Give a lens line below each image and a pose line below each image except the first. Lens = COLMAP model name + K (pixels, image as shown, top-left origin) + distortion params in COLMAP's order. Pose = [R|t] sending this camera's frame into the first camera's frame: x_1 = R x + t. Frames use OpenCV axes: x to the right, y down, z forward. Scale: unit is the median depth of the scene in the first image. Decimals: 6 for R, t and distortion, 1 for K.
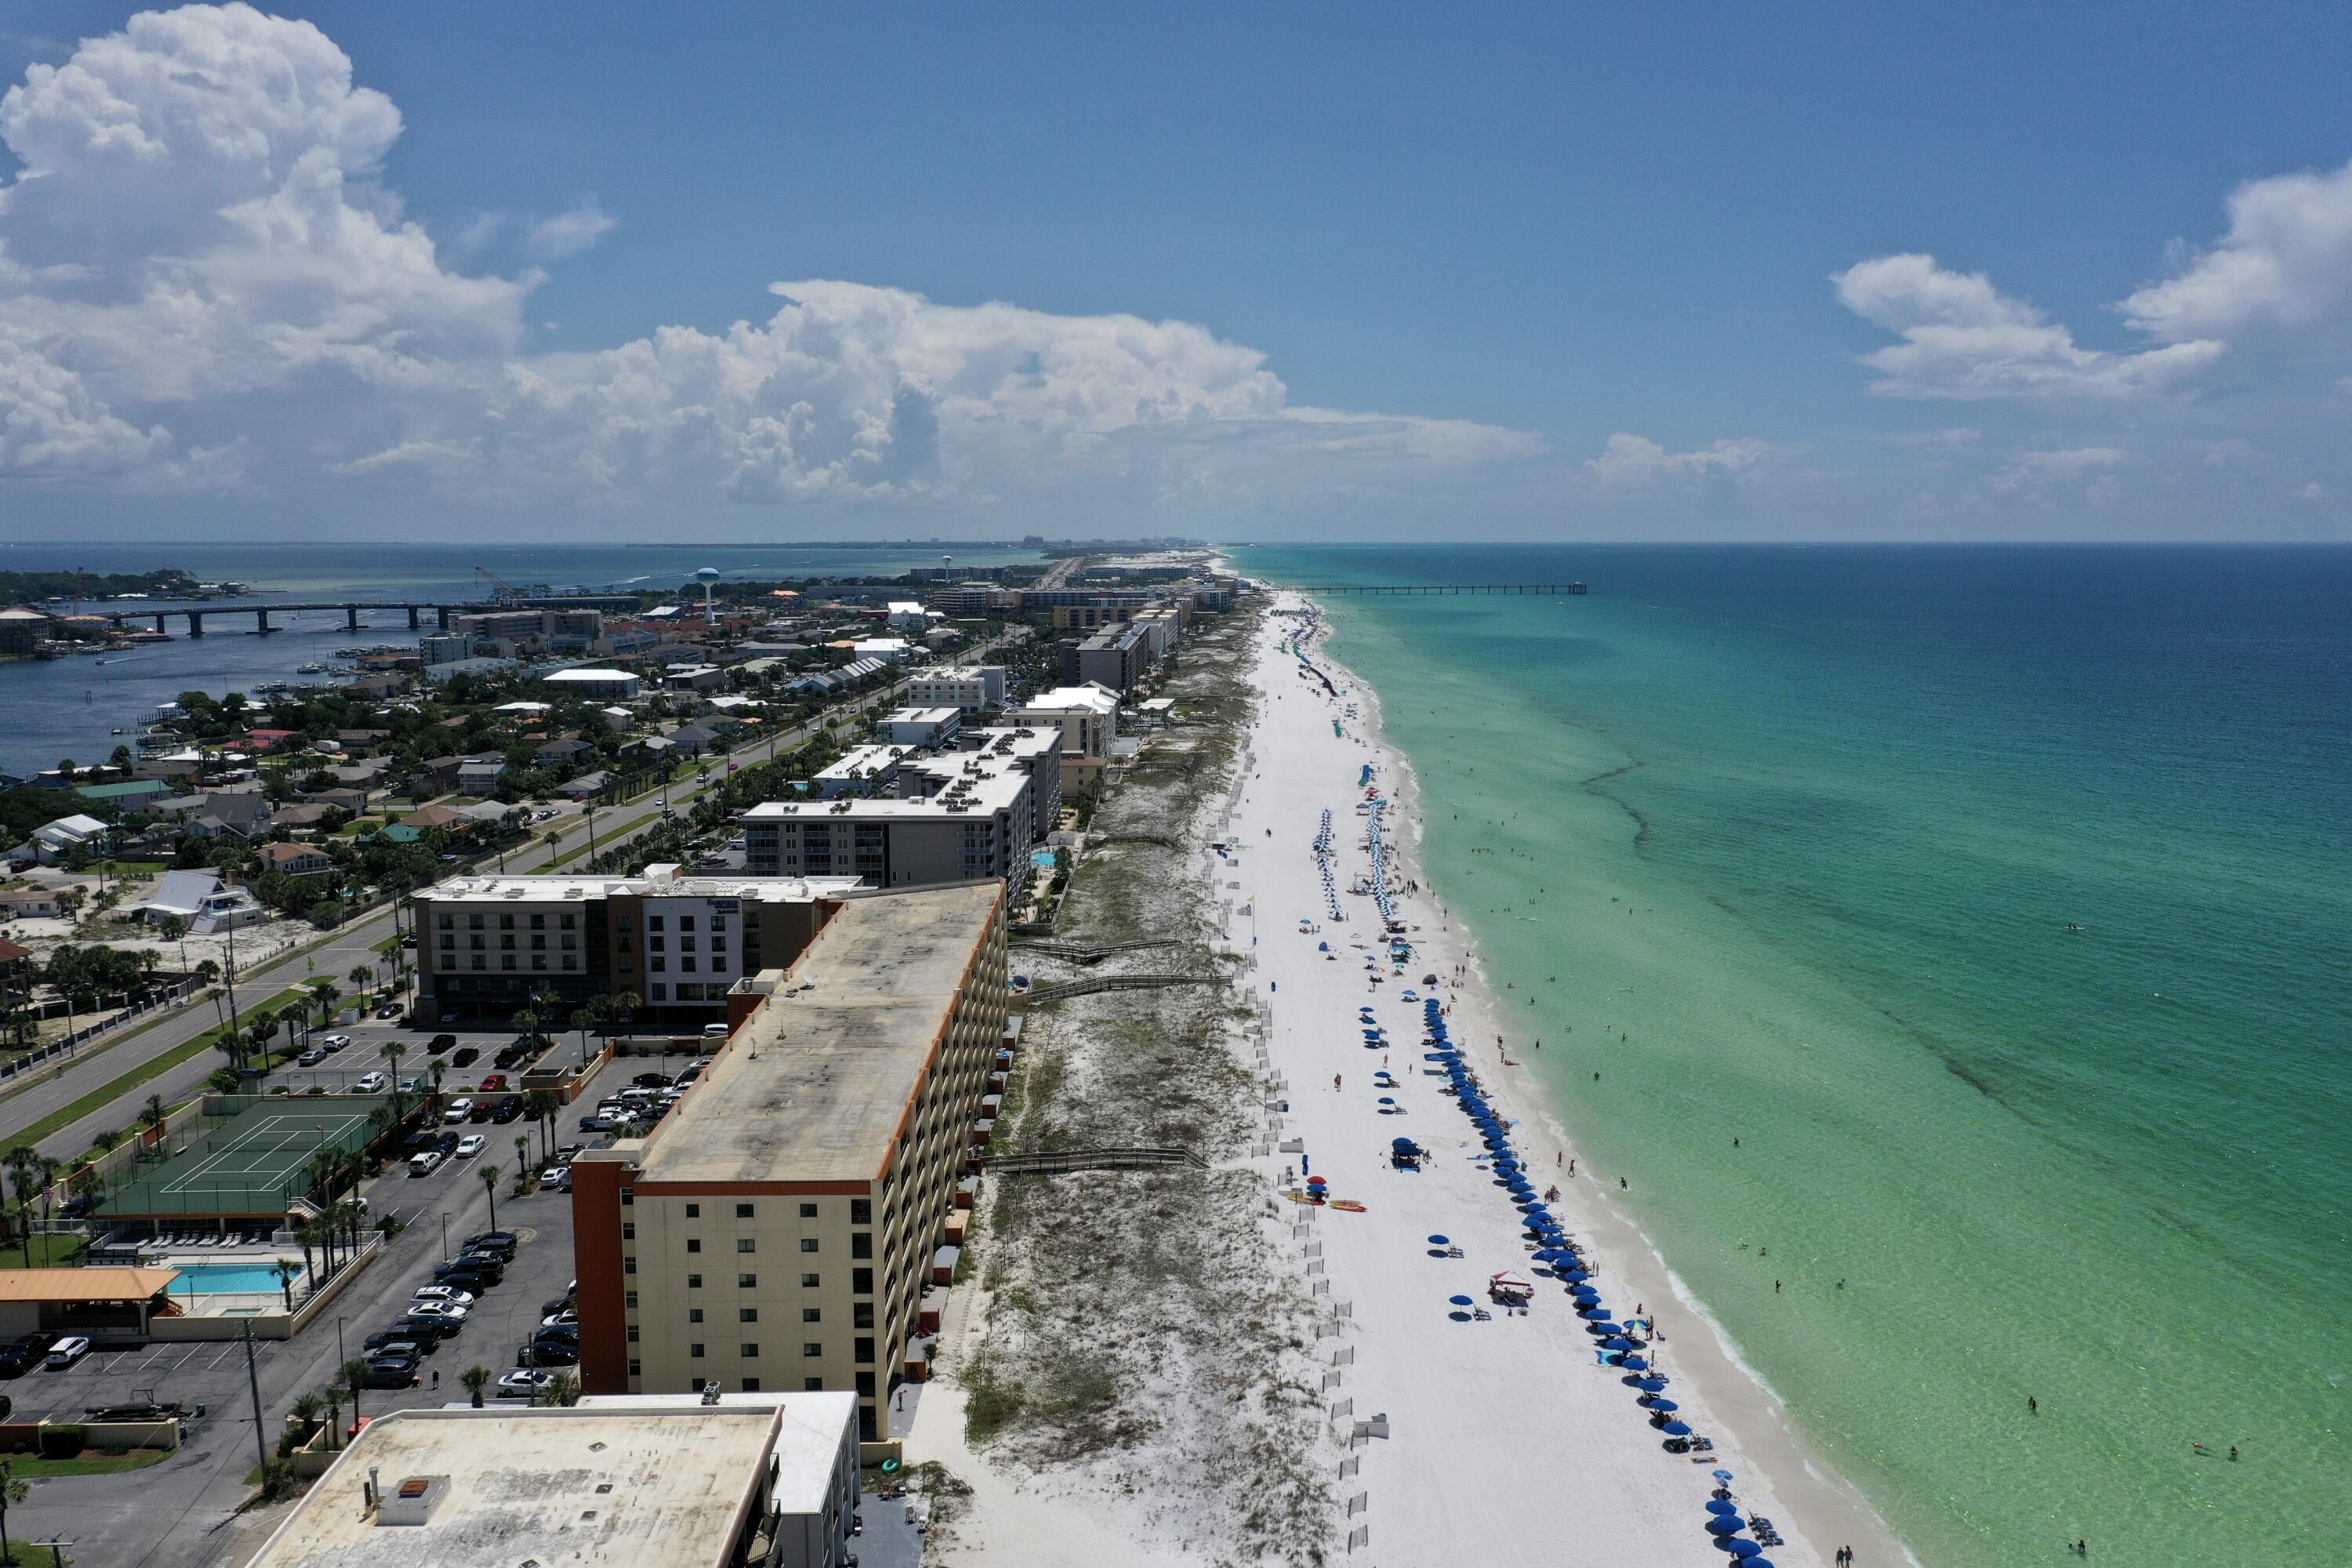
lens RADIAL K [[1895.0, 0, 1123.4], [0, 1895.0, 803.4], [0, 0, 1]] dist [0.007596, 0.001051]
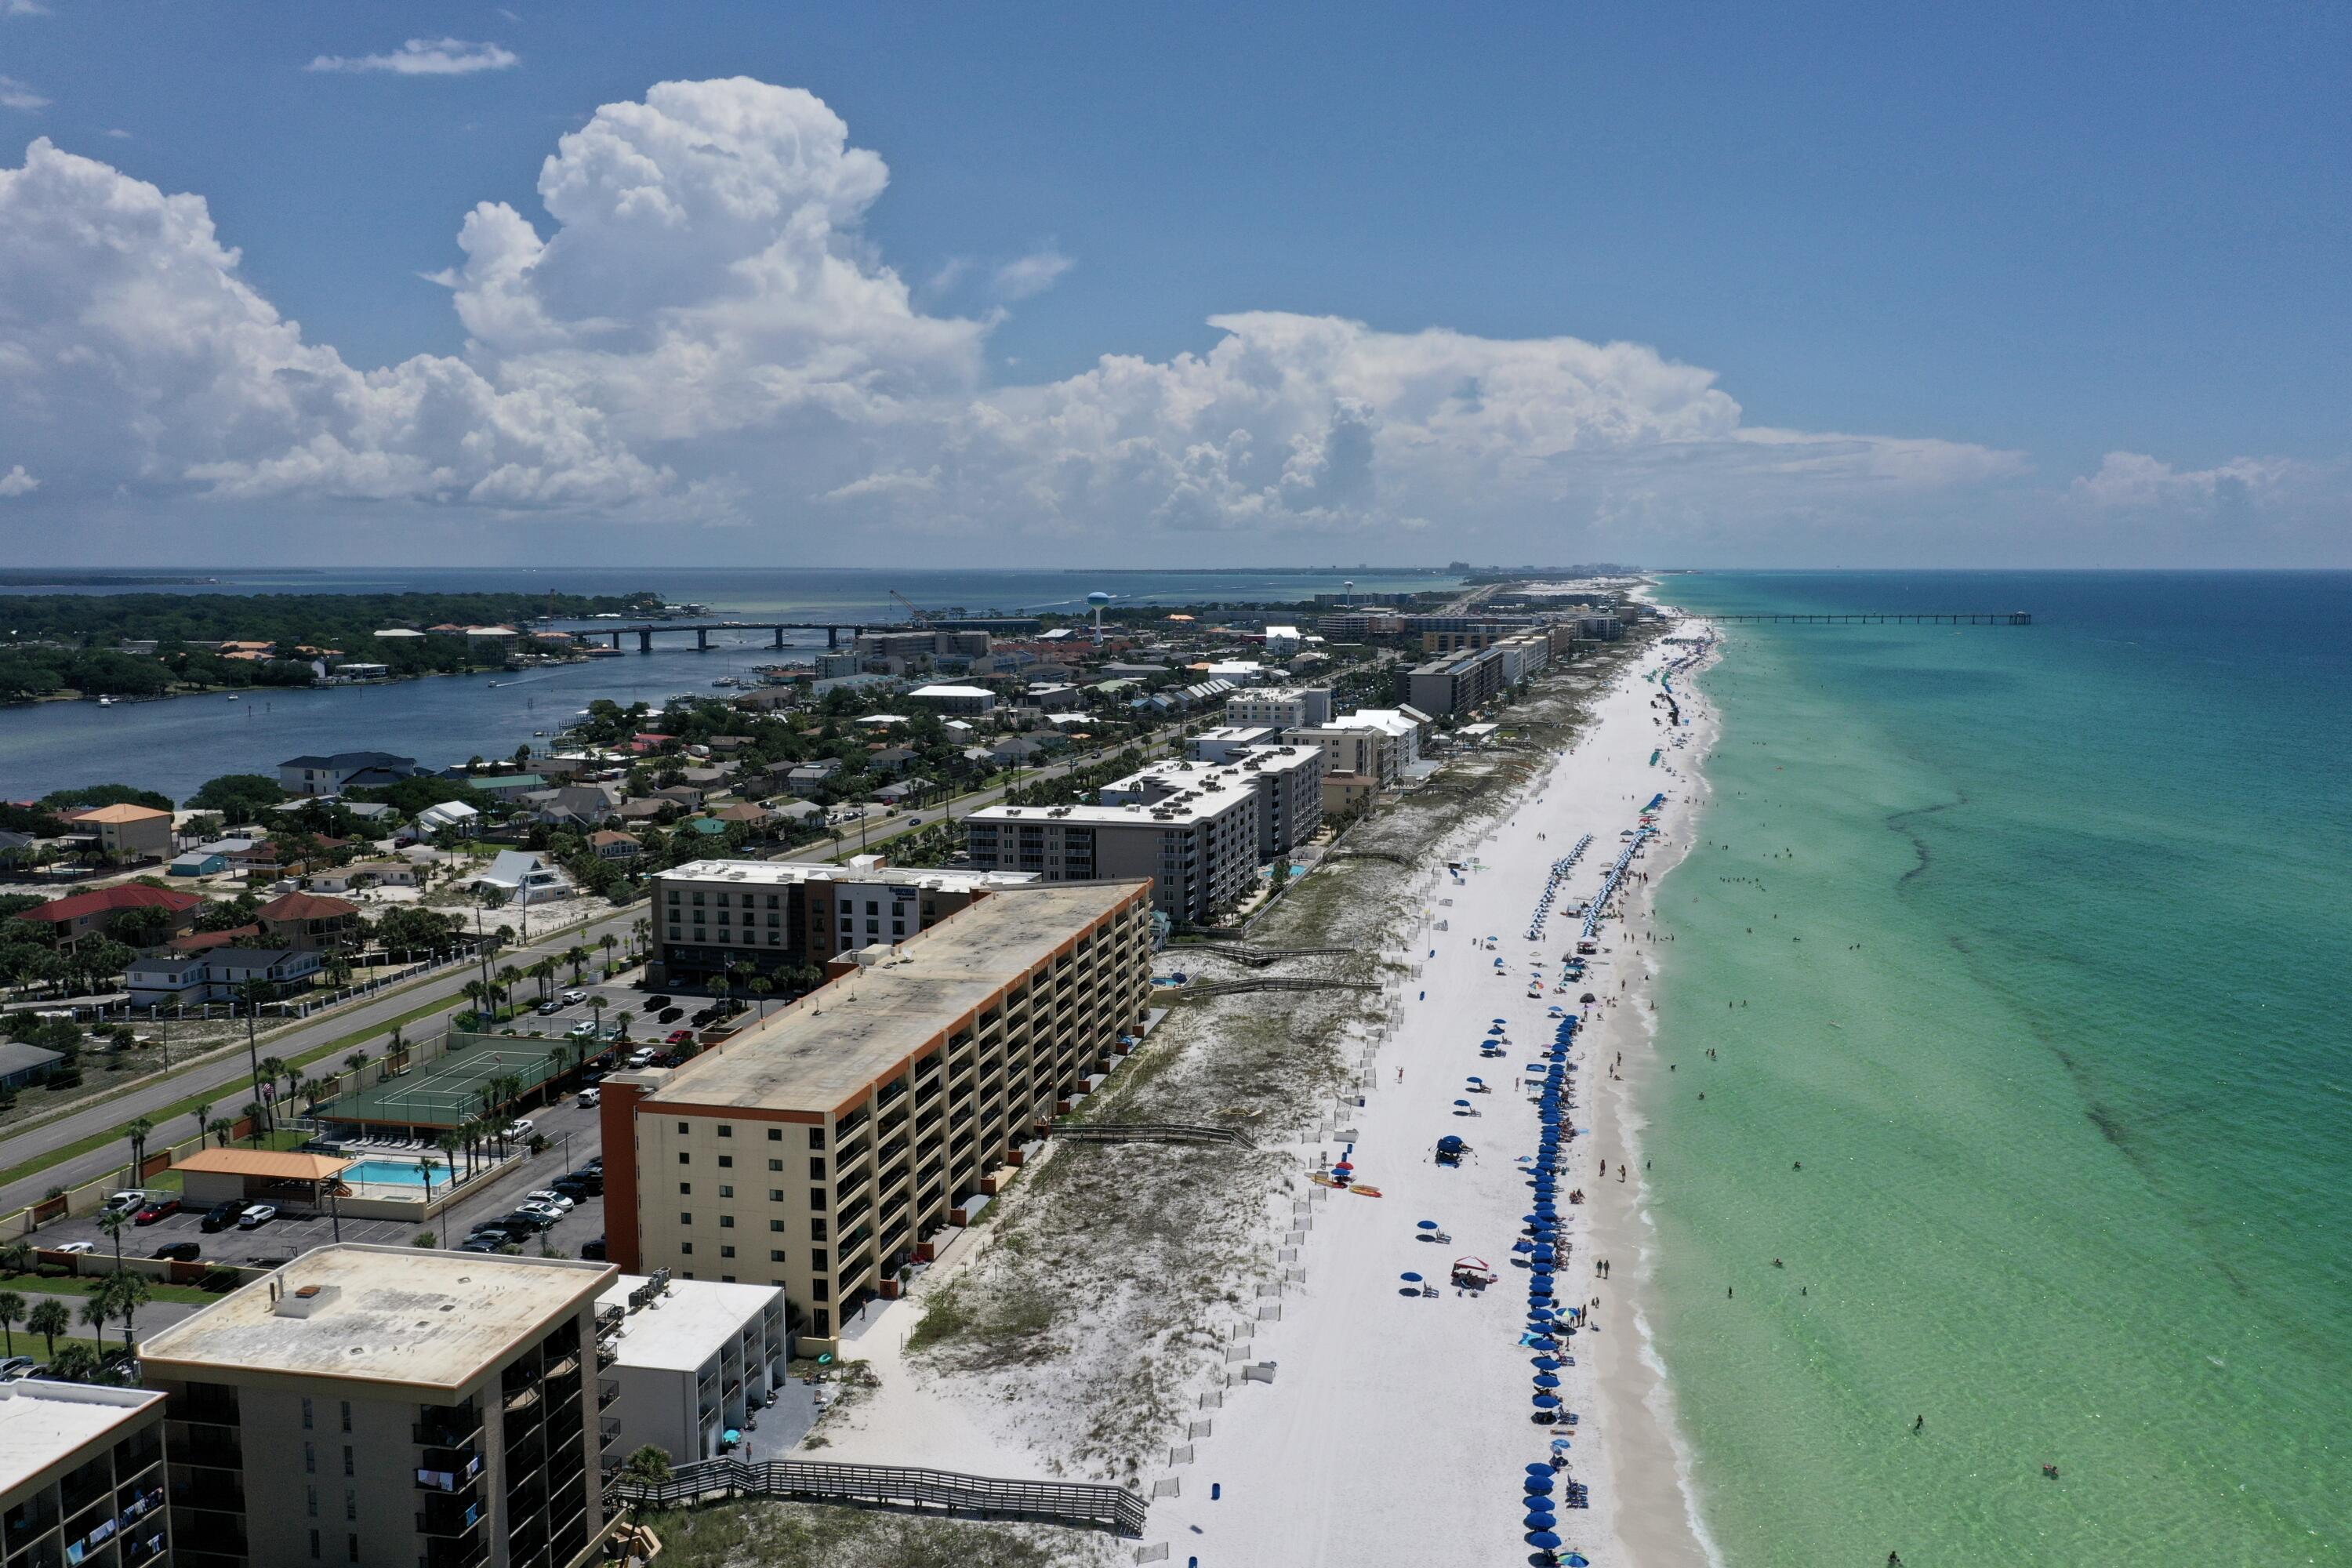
lens RADIAL K [[1895.0, 0, 1104.9], [0, 1895.0, 790.8], [0, 0, 1]] dist [0.007596, 0.001051]
pose [[0.972743, 0.028726, -0.230098, 0.154462], [-0.033363, 0.999311, -0.016286, 0.008264], [0.229472, 0.023518, 0.973031, -0.048652]]
